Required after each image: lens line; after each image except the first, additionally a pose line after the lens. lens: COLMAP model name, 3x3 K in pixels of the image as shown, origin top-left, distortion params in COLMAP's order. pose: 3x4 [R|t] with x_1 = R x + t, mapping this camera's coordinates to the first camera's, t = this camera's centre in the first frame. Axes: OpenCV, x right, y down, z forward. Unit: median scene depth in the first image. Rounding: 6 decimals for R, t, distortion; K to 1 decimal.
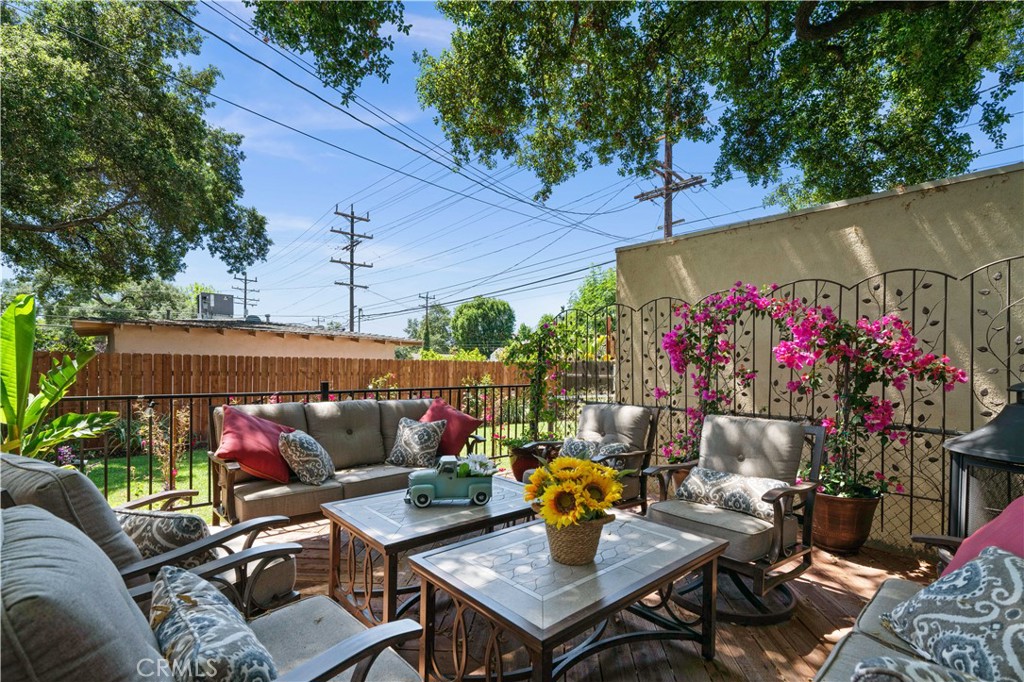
lens RADIAL K [[463.9, 0, 510.6], [0, 463.9, 376.0], [0, 0, 1]] dist [0.005006, -0.001884]
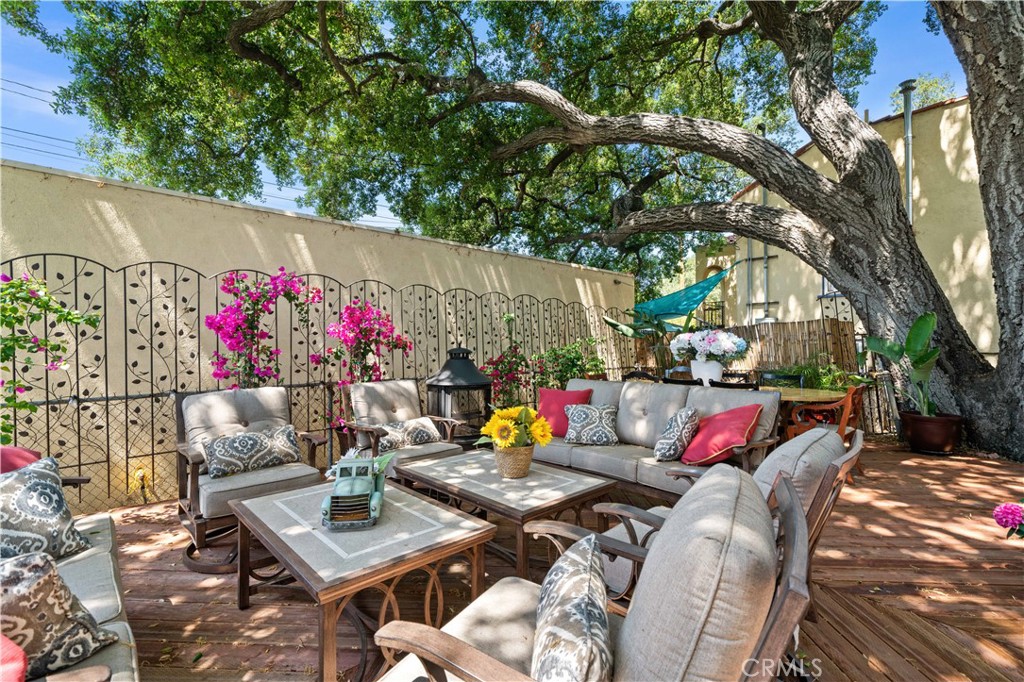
lens RADIAL K [[463.9, 0, 521.2], [0, 463.9, 339.6], [0, 0, 1]] dist [0.005006, -0.001884]
pose [[-0.029632, -0.003844, 0.999553, -0.204032], [0.030620, 0.999520, 0.004752, -0.005506], [-0.999092, 0.030747, -0.029500, 0.154268]]
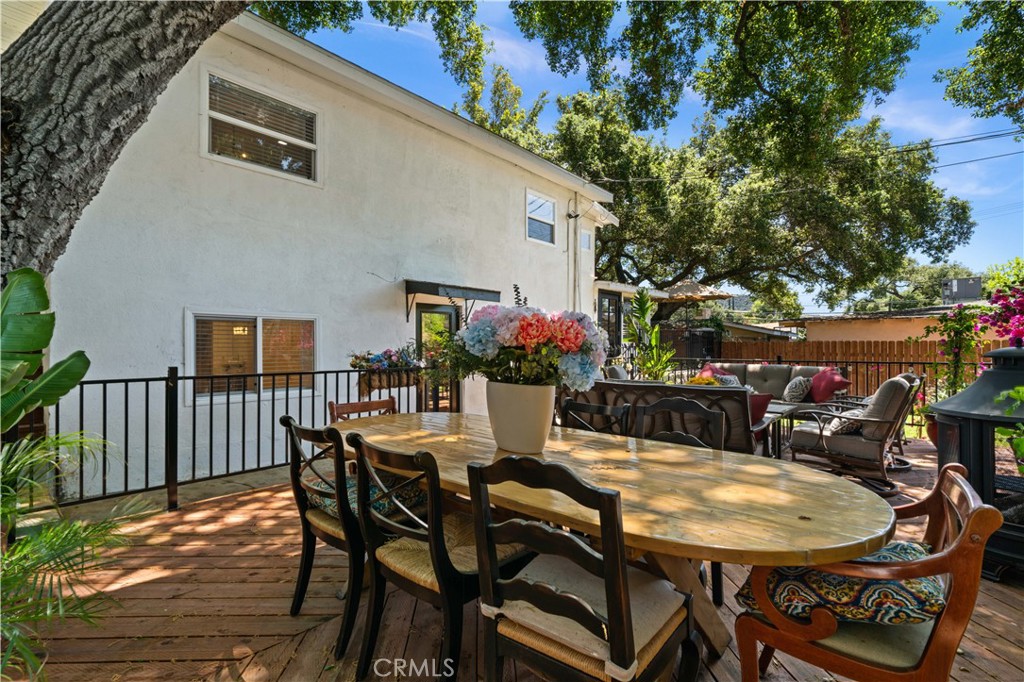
lens RADIAL K [[463.9, 0, 501.4], [0, 463.9, 349.4], [0, 0, 1]] dist [0.005006, -0.001884]
pose [[0.058653, -0.010513, -0.998223, 0.443247], [-0.020386, 0.999723, -0.011726, 0.011079], [0.998070, 0.021037, 0.058423, -0.058345]]
